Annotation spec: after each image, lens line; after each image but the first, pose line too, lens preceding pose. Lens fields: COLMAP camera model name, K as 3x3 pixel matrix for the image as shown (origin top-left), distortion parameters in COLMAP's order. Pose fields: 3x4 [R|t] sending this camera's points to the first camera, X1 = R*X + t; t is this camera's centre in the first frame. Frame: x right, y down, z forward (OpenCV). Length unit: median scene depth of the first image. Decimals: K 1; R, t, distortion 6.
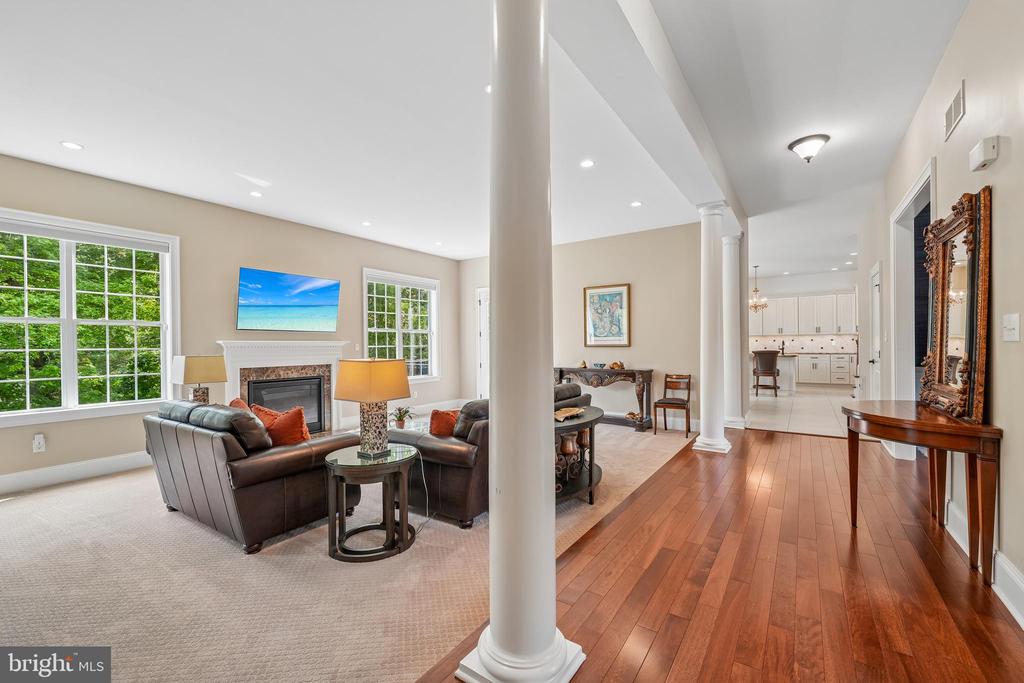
lens RADIAL K [[422.2, 0, 512.2], [0, 422.2, 345.6], [0, 0, 1]] dist [0.000841, 0.000303]
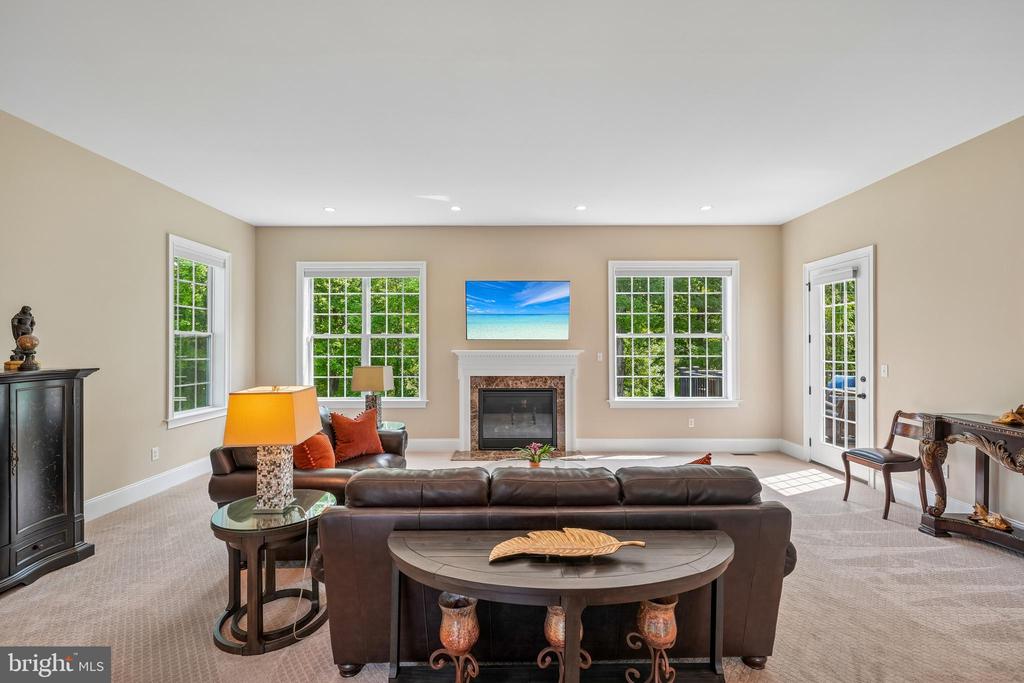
lens RADIAL K [[434.9, 0, 512.0], [0, 434.9, 341.5], [0, 0, 1]] dist [-0.000545, 0.000202]
pose [[0.573406, -0.018979, -0.819052, 0.269015], [-0.004543, 0.999643, -0.026344, -0.003875], [0.819259, 0.018827, 0.573115, 0.407382]]
